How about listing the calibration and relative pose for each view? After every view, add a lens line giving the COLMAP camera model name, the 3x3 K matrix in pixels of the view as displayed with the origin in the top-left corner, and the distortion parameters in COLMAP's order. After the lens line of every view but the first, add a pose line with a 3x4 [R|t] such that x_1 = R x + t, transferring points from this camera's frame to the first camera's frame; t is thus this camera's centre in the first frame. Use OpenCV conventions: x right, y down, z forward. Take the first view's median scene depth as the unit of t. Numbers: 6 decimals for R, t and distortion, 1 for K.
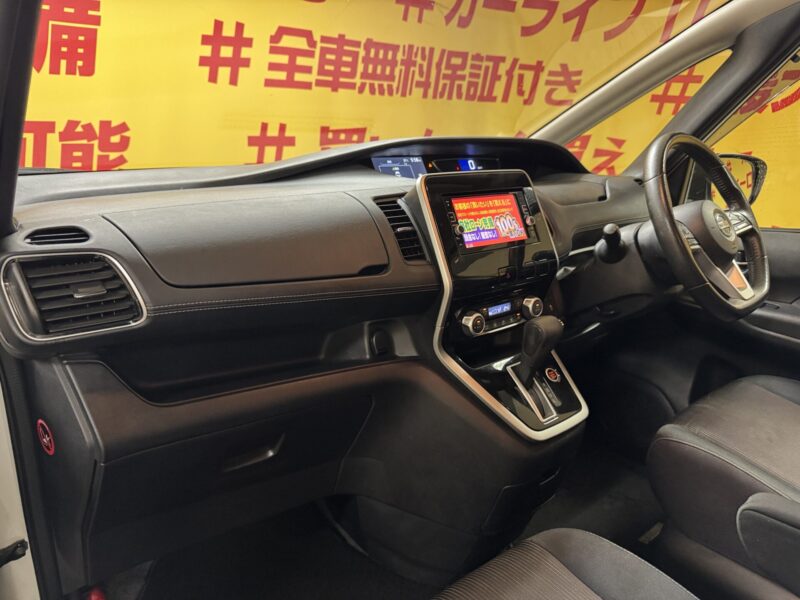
lens RADIAL K [[585.8, 0, 399.1], [0, 585.8, 305.8], [0, 0, 1]] dist [-0.022994, 0.010301]
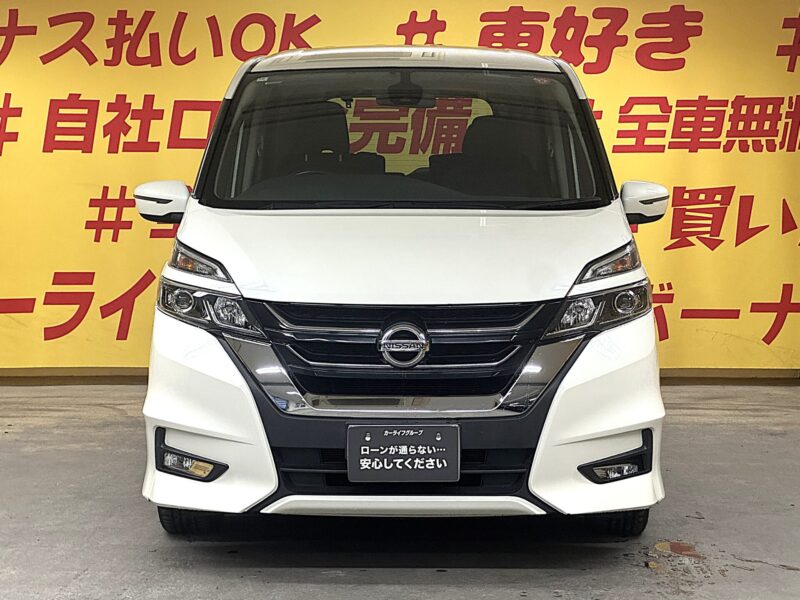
lens RADIAL K [[1865.8, 0, 386.1], [0, 1865.8, 267.3], [0, 0, 1]] dist [0.193564, 0.000000]
pose [[0.748552, -0.011665, -0.662973, 1.678992], [-0.172892, 0.961825, -0.212133, 0.604240], [0.640139, 0.273415, 0.717960, -1.612628]]
